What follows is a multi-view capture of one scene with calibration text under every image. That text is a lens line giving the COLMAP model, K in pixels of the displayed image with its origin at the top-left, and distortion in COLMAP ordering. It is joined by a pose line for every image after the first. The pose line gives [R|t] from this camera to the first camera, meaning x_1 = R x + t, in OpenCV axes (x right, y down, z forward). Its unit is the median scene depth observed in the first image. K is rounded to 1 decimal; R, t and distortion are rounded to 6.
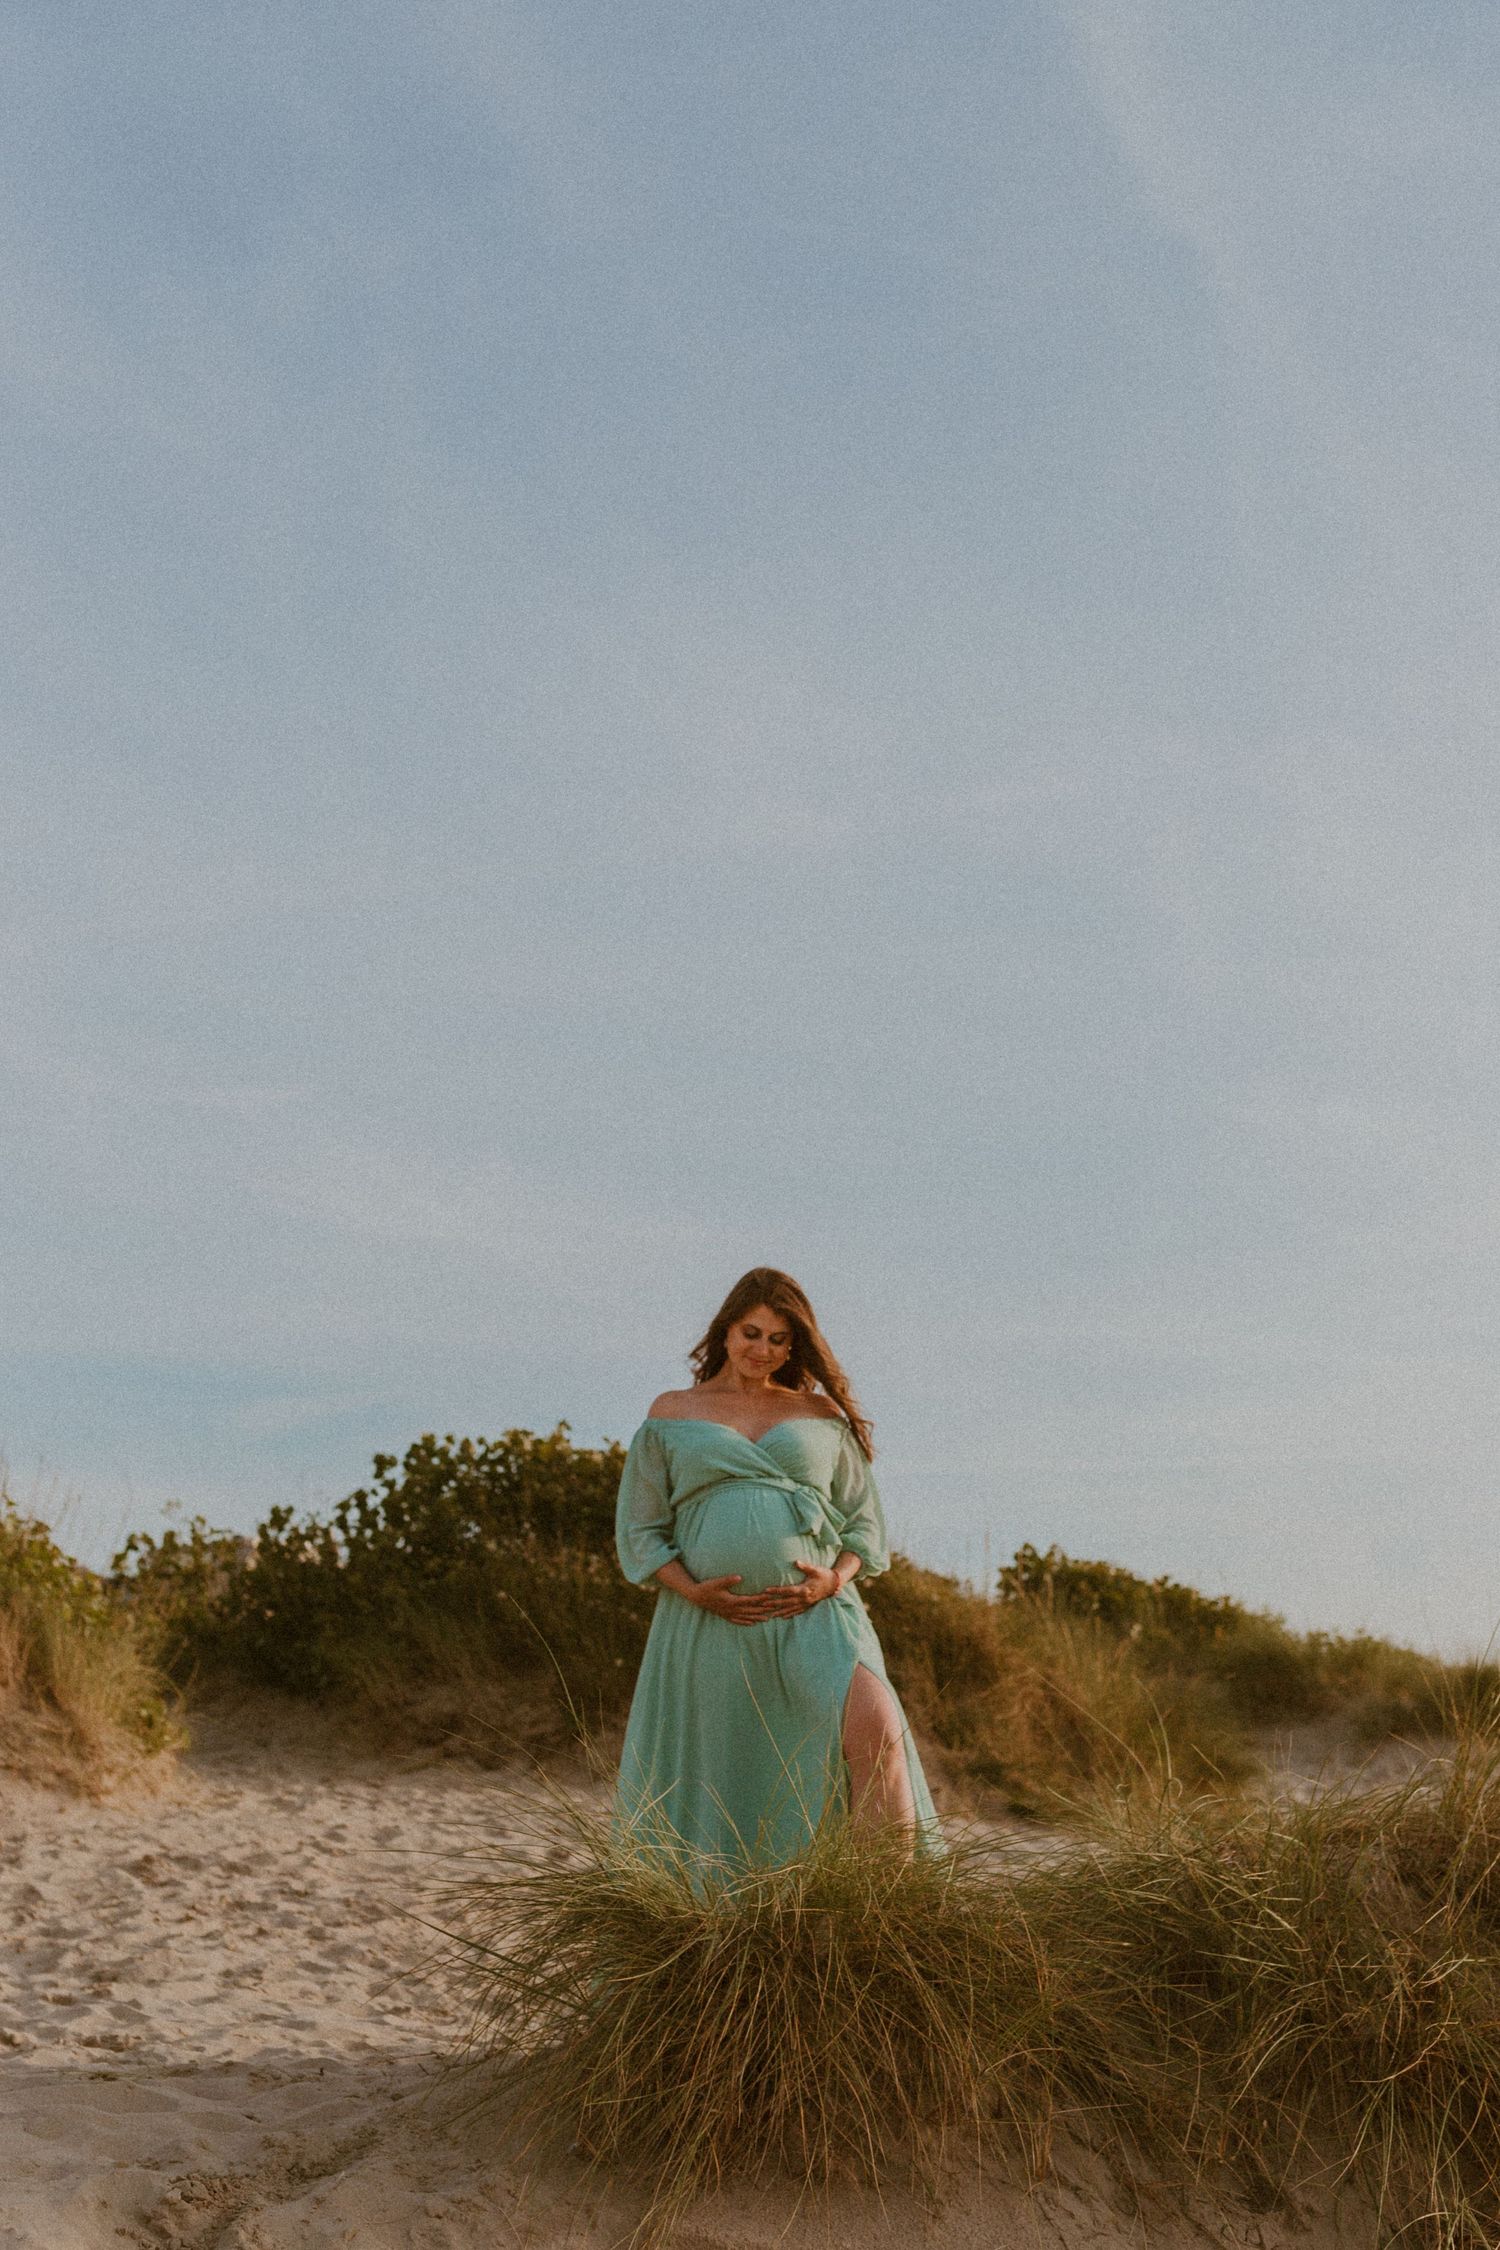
lens RADIAL K [[2245.7, 0, 751.5], [0, 2245.7, 1120.2], [0, 0, 1]] dist [-0.004585, 0.000000]
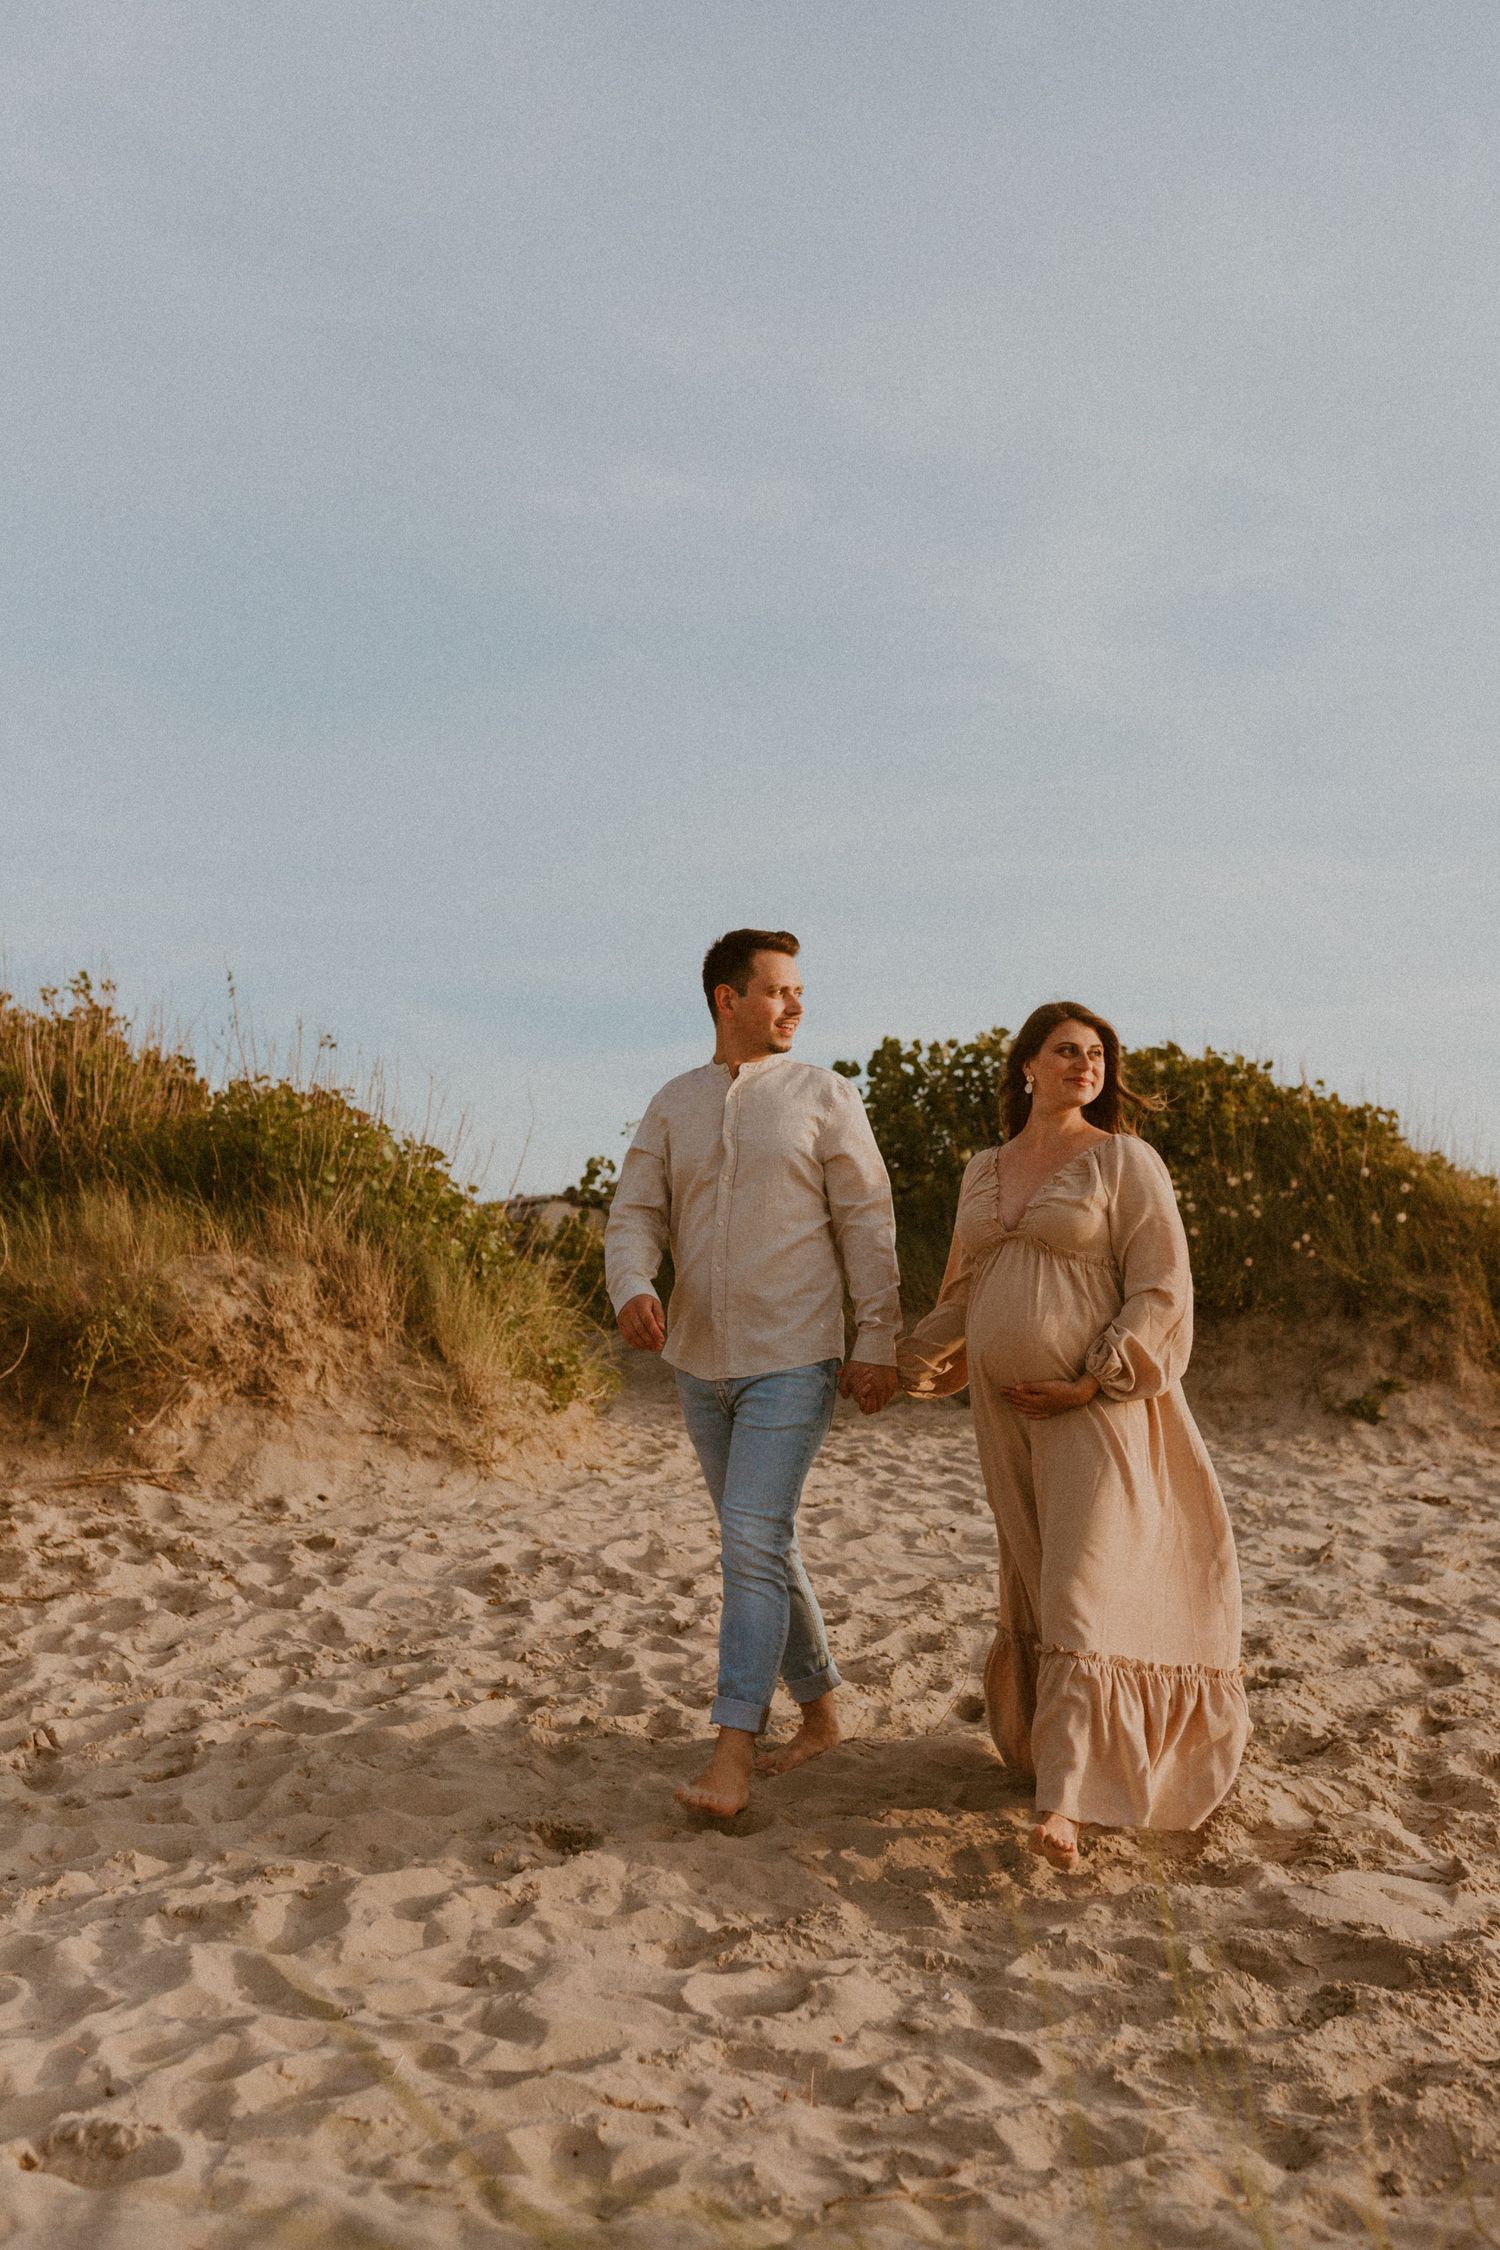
lens RADIAL K [[2245.7, 0, 744.3], [0, 2245.7, 1122.5], [0, 0, 1]] dist [-0.004585, 0.000000]
pose [[0.975260, -0.032752, -0.218621, -0.006684], [0.070094, 0.983748, 0.165309, 0.036567], [0.209654, -0.176543, 0.961706, 0.203735]]
